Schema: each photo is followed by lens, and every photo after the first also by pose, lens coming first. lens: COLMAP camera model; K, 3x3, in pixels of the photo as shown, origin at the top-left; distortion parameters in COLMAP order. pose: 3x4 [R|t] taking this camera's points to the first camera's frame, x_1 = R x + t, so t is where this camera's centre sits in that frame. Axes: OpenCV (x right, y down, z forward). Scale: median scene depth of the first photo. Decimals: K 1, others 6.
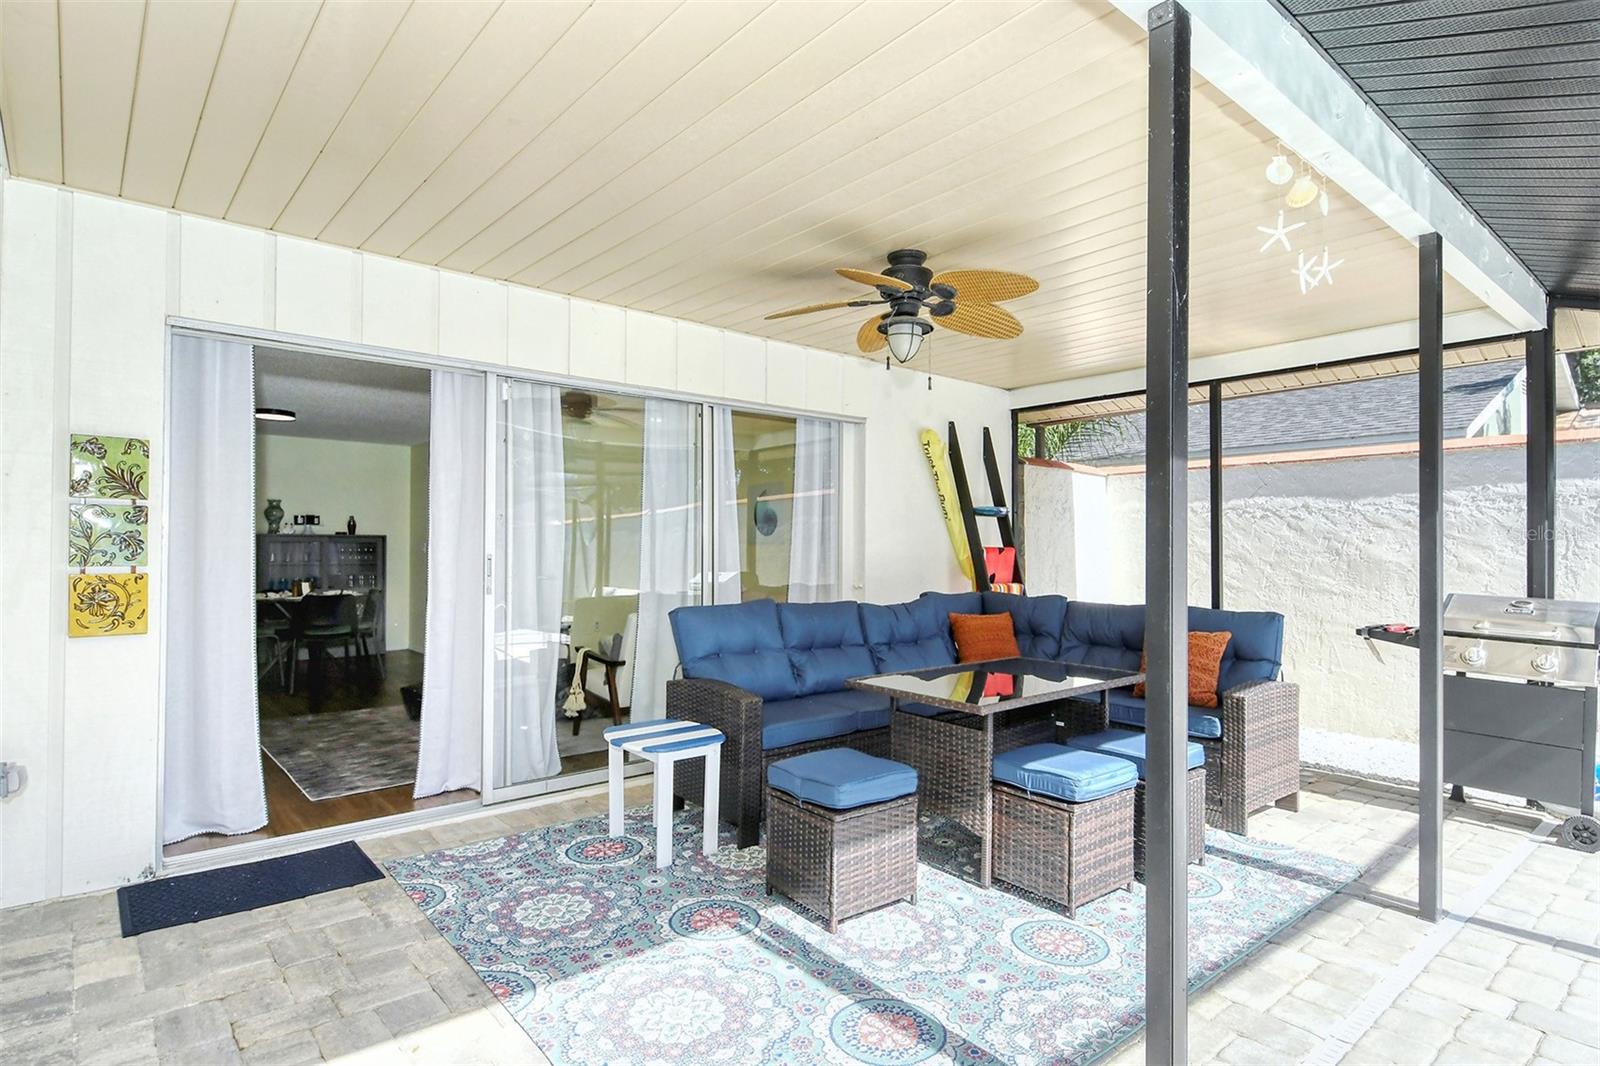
lens RADIAL K [[816.1, 0, 803.2], [0, 816.1, 544.1], [0, 0, 1]] dist [0.000238, -0.000013]
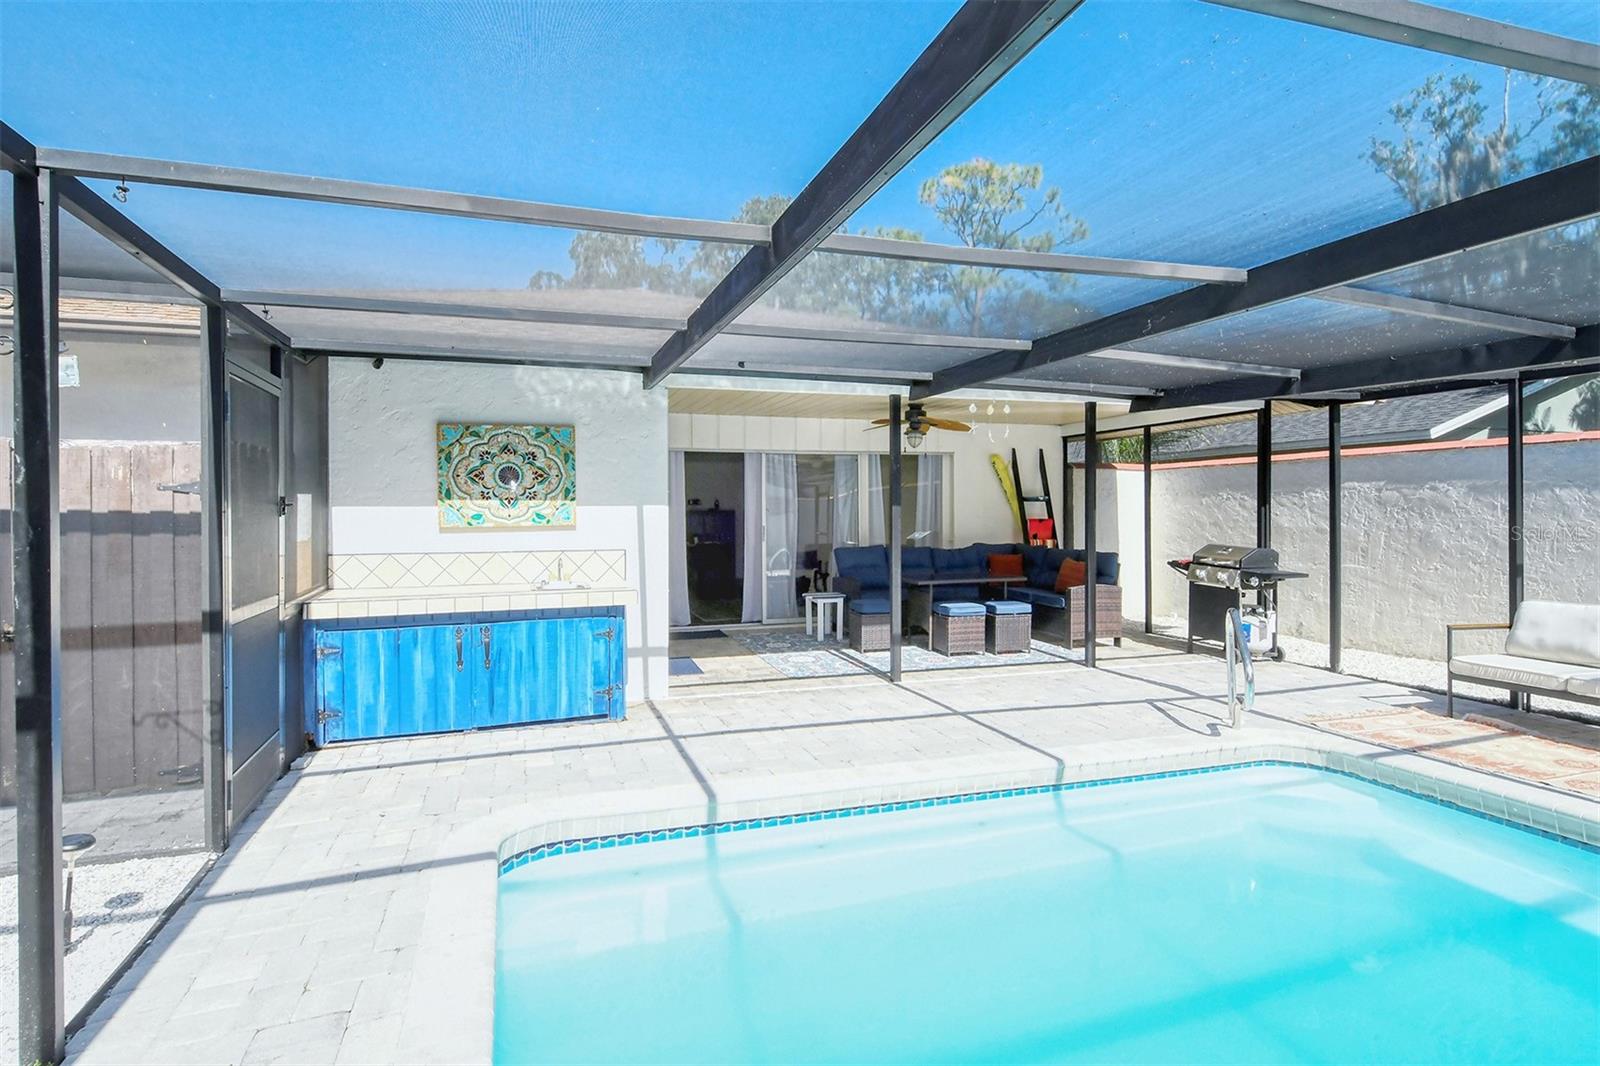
lens RADIAL K [[863.0, 0, 800.3], [0, 863.0, 502.3], [0, 0, 1]] dist [0.003272, -0.000067]
pose [[0.917855, -0.010901, -0.396765, 0.786254], [0.010611, 0.999939, -0.002926, -0.049481], [0.396773, -0.001525, 0.917915, -1.430872]]
